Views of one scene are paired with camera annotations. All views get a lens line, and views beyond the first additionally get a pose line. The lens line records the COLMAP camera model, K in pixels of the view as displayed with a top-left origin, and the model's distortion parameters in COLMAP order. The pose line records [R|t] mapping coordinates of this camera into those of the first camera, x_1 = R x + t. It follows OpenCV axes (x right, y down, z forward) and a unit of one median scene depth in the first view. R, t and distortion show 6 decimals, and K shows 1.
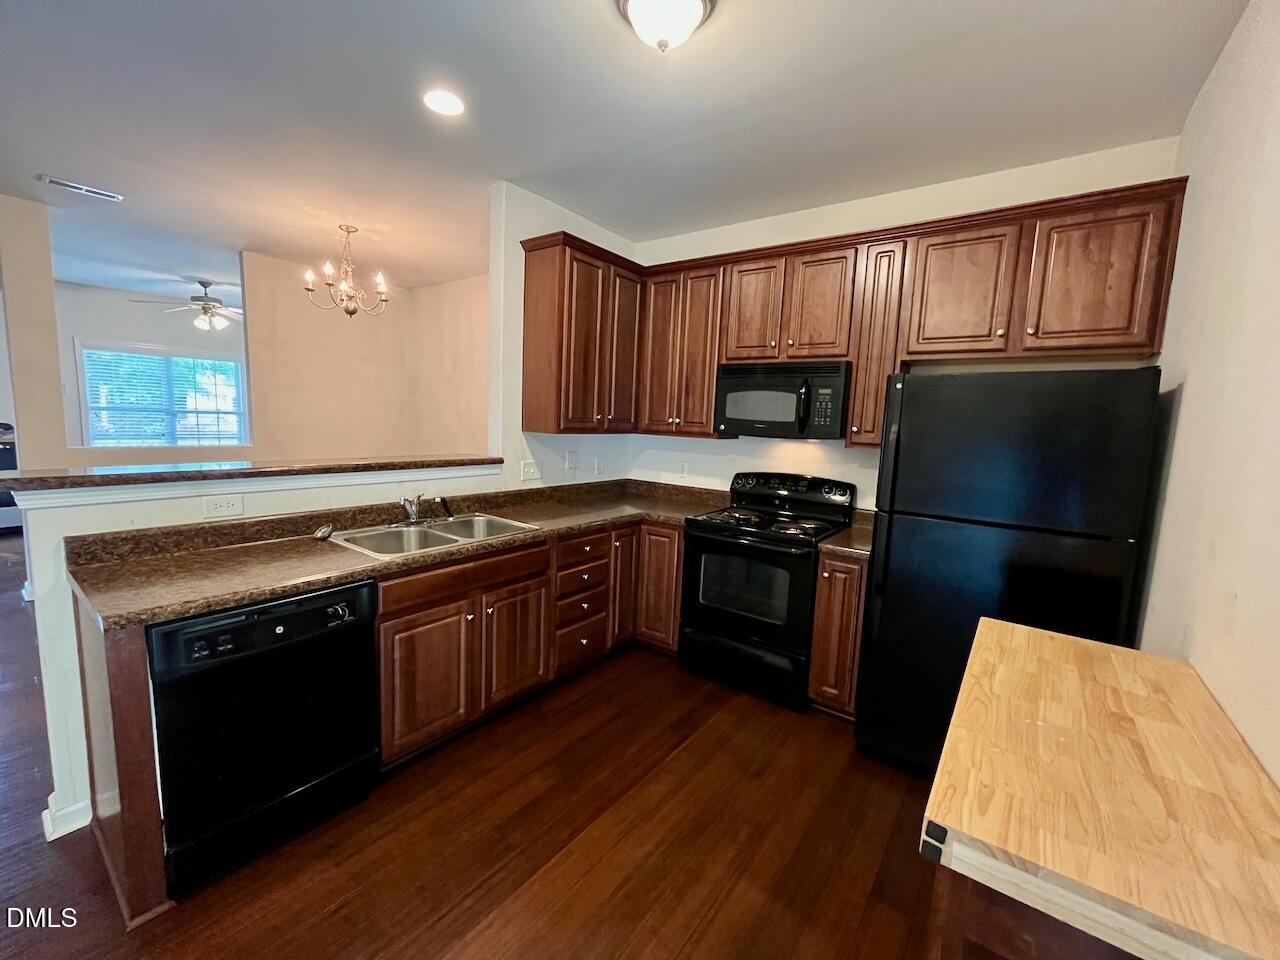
lens RADIAL K [[517.6, 0, 640.0], [0, 517.6, 480.0], [0, 0, 1]] dist [0.000917, 0.000347]
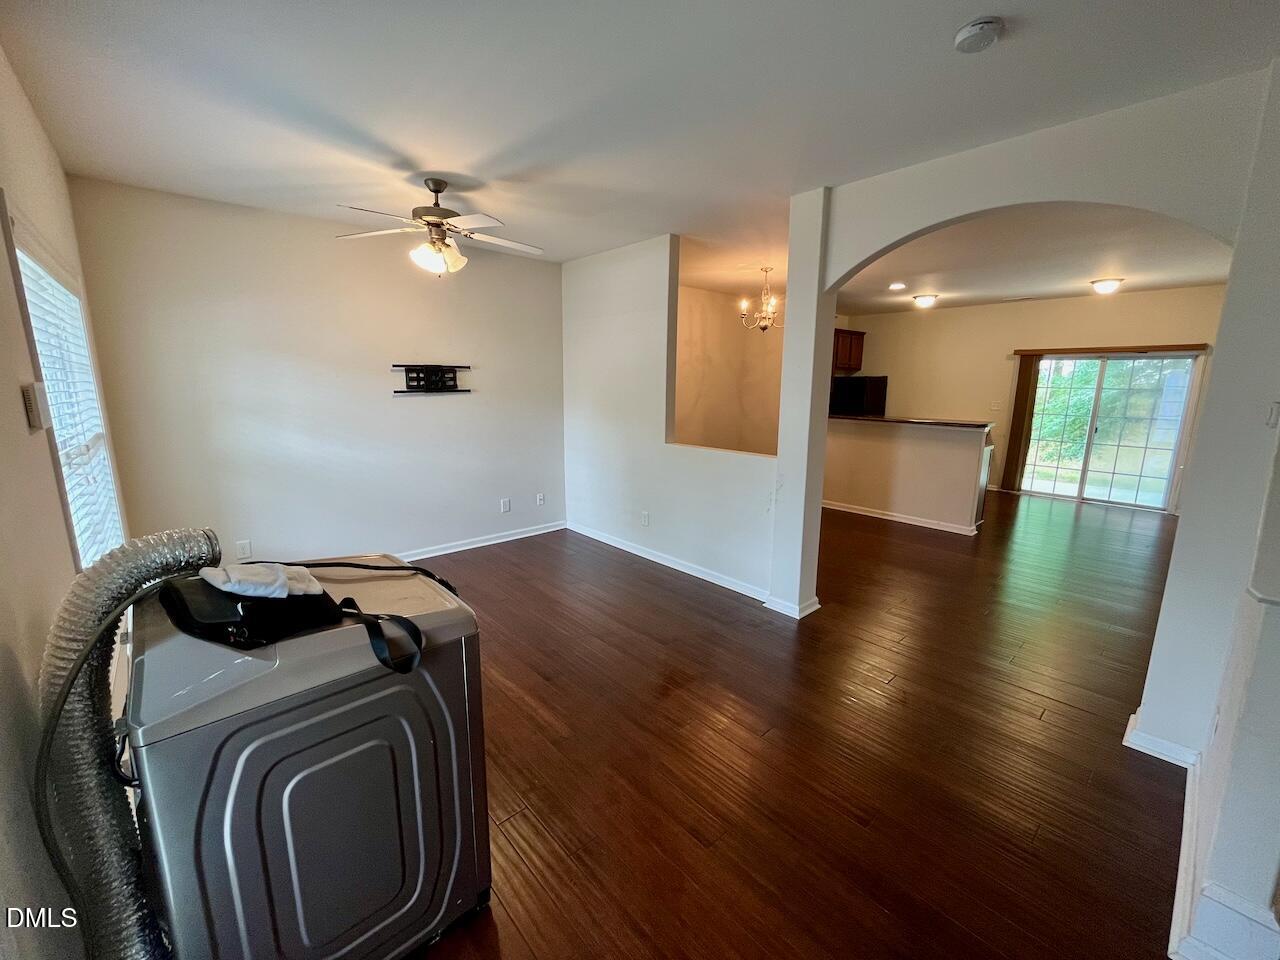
lens RADIAL K [[517.6, 0, 640.0], [0, 517.6, 480.0], [0, 0, 1]] dist [0.000917, 0.000347]
pose [[0.195342, -0.226101, 0.954316, -2.671648], [0.123832, 0.970961, 0.204697, -0.327017], [-0.972886, 0.078189, 0.217668, 1.353384]]
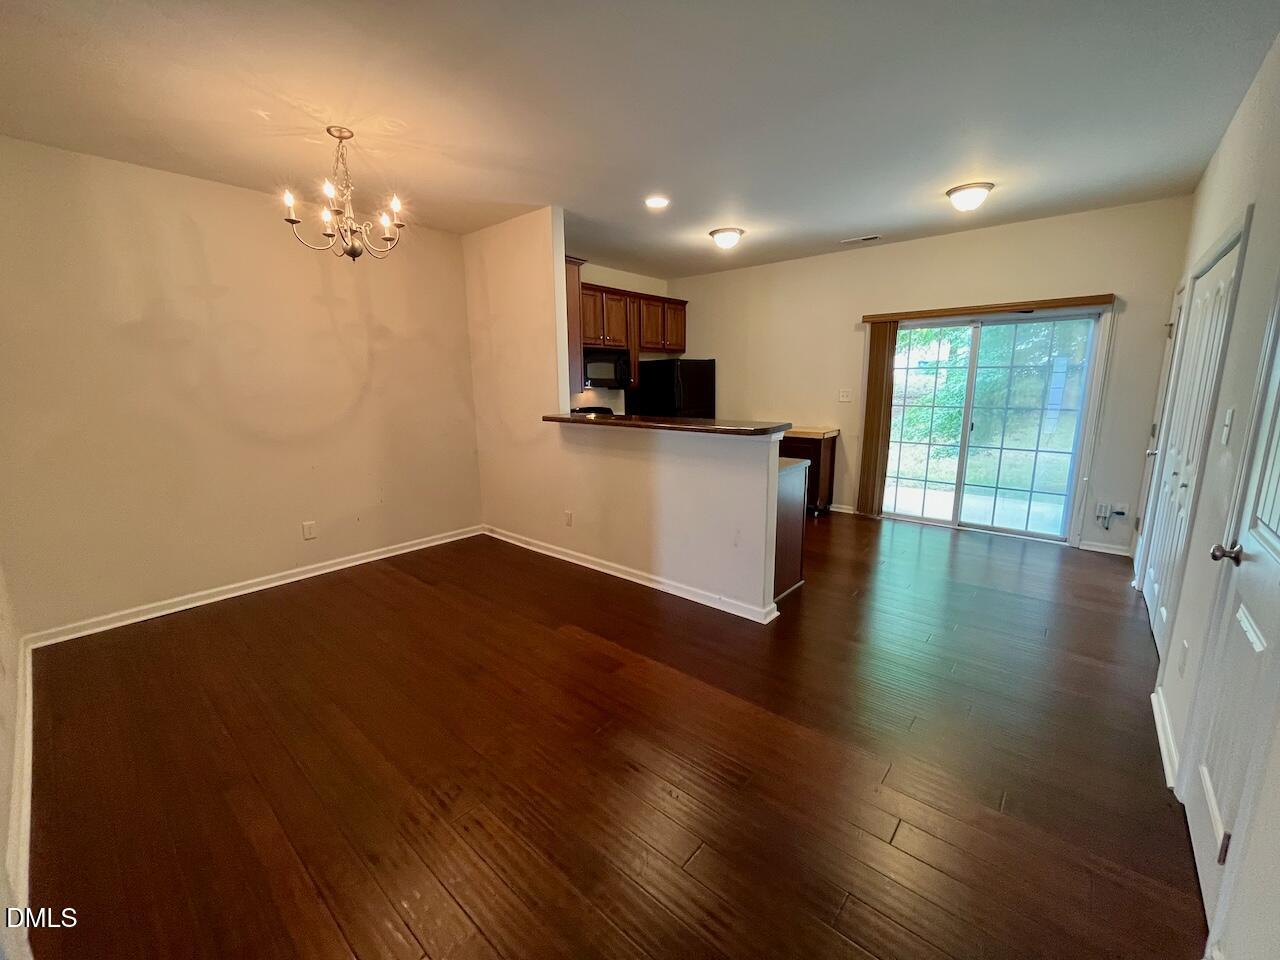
lens RADIAL K [[517.6, 0, 640.0], [0, 517.6, 480.0], [0, 0, 1]] dist [0.000917, 0.000347]
pose [[0.073554, -0.230615, 0.970261, -1.674991], [0.139691, 0.965688, 0.218938, -0.151964], [-0.987460, 0.119433, 0.103245, 0.718301]]
